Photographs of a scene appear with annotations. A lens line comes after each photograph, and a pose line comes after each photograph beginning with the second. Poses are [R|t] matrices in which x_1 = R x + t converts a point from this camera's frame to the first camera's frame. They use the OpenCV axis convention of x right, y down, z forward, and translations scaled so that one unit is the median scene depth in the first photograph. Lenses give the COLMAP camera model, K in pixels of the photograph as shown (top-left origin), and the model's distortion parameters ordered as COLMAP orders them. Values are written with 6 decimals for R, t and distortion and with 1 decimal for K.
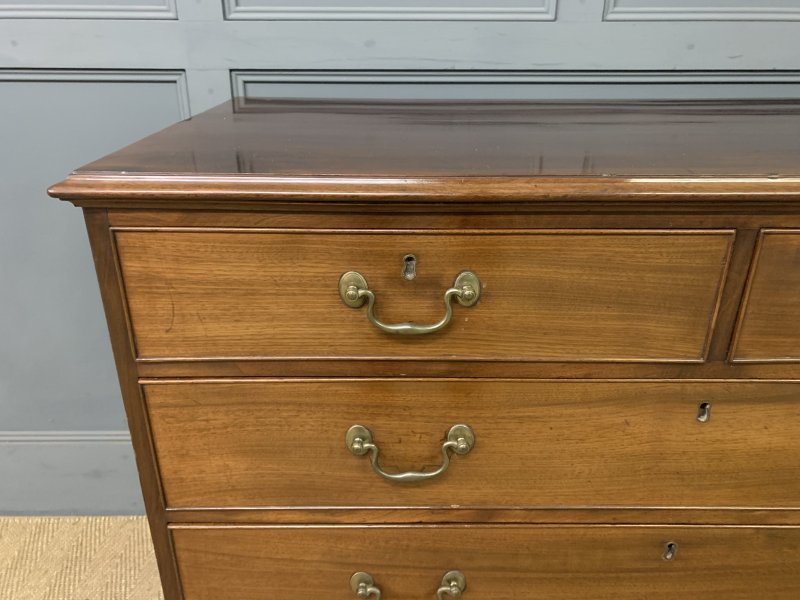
lens RADIAL K [[615.2, 0, 391.9], [0, 615.2, 294.4], [0, 0, 1]] dist [0.029374, -0.018698]
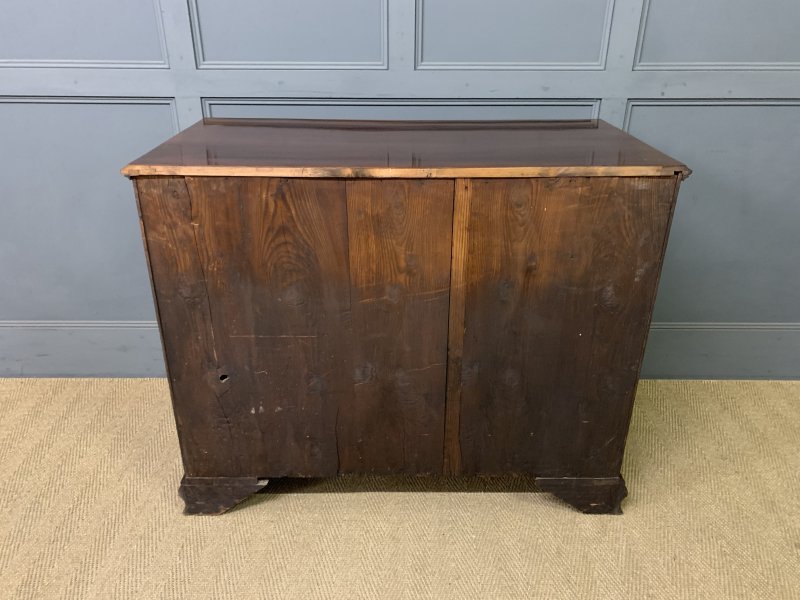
lens RADIAL K [[615.2, 0, 397.5], [0, 615.2, 295.9], [0, 0, 1]] dist [0.029374, -0.018698]
pose [[0.999998, 0.001987, 0.000263, 0.497836], [-0.001996, 0.998973, 0.045273, 0.190174], [-0.000173, -0.045273, 0.998975, -1.291555]]
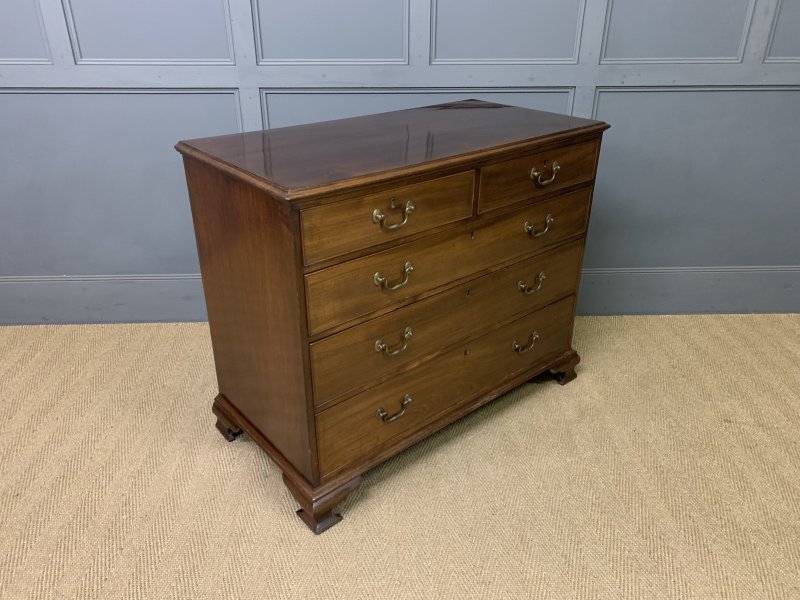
lens RADIAL K [[615.2, 0, 395.1], [0, 615.2, 293.8], [0, 0, 1]] dist [0.029374, -0.018698]
pose [[0.999399, -0.015569, 0.030962, 0.232159], [0.013982, 0.998610, 0.050813, 0.438025], [-0.031710, -0.050349, 0.998228, -2.098994]]
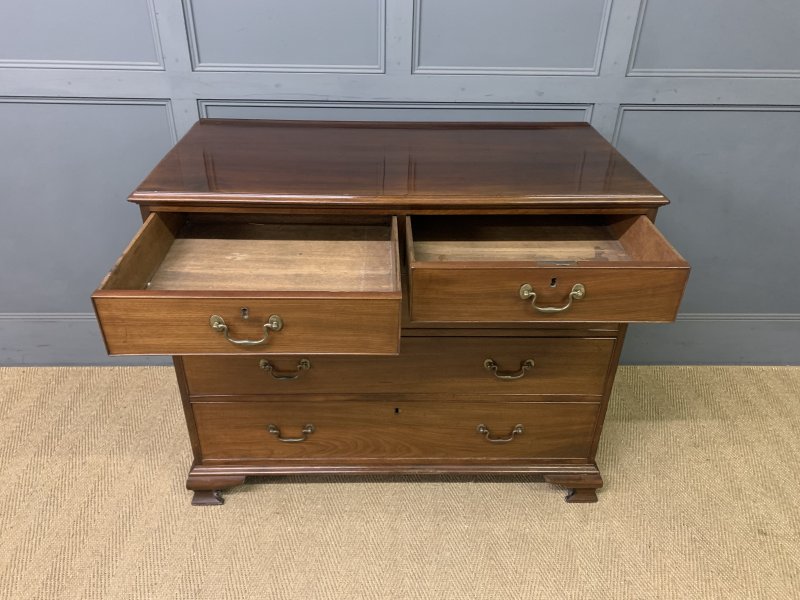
lens RADIAL K [[615.2, 0, 390.5], [0, 615.2, 296.1], [0, 0, 1]] dist [0.029374, -0.018698]
pose [[0.999626, 0.001227, 0.027309, 0.398392], [-0.004918, 0.990765, 0.135498, -0.100087], [-0.026890, -0.135581, 0.990401, -1.372488]]
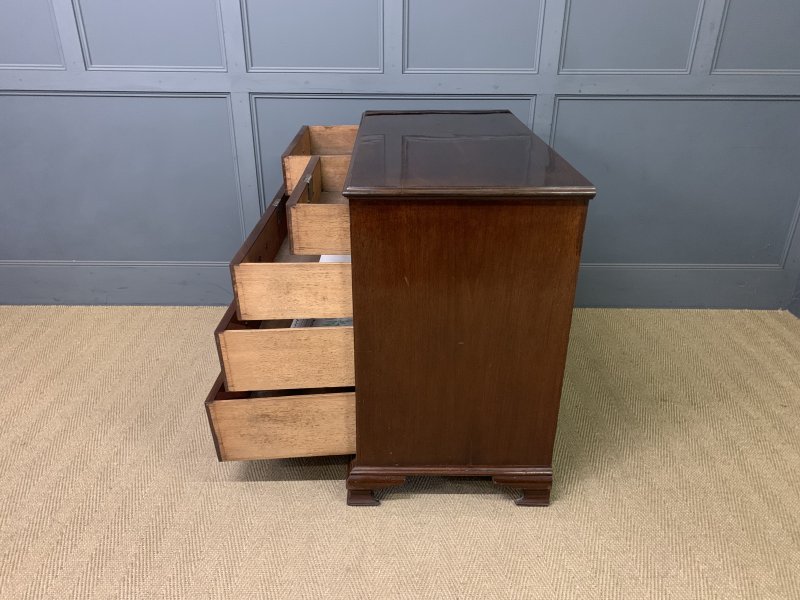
lens RADIAL K [[615.2, 0, 391.4], [0, 615.2, 298.4], [0, 0, 1]] dist [0.029374, -0.018698]
pose [[0.999990, 0.004527, -0.000208, 0.512725], [-0.004514, 0.998994, 0.044614, 0.564096], [0.000410, -0.044613, 0.999004, -2.489012]]
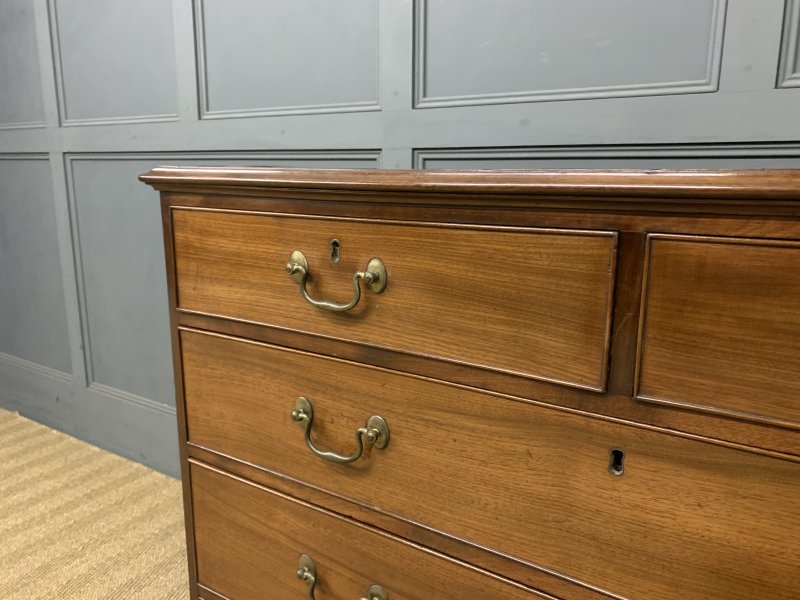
lens RADIAL K [[615.2, 0, 398.5], [0, 615.2, 292.3], [0, 0, 1]] dist [0.029374, -0.018698]
pose [[0.836890, 0.107768, -0.536658, 0.674981], [-0.220031, 0.963961, -0.149551, 0.157933], [0.501201, 0.243239, 0.830441, 0.106070]]
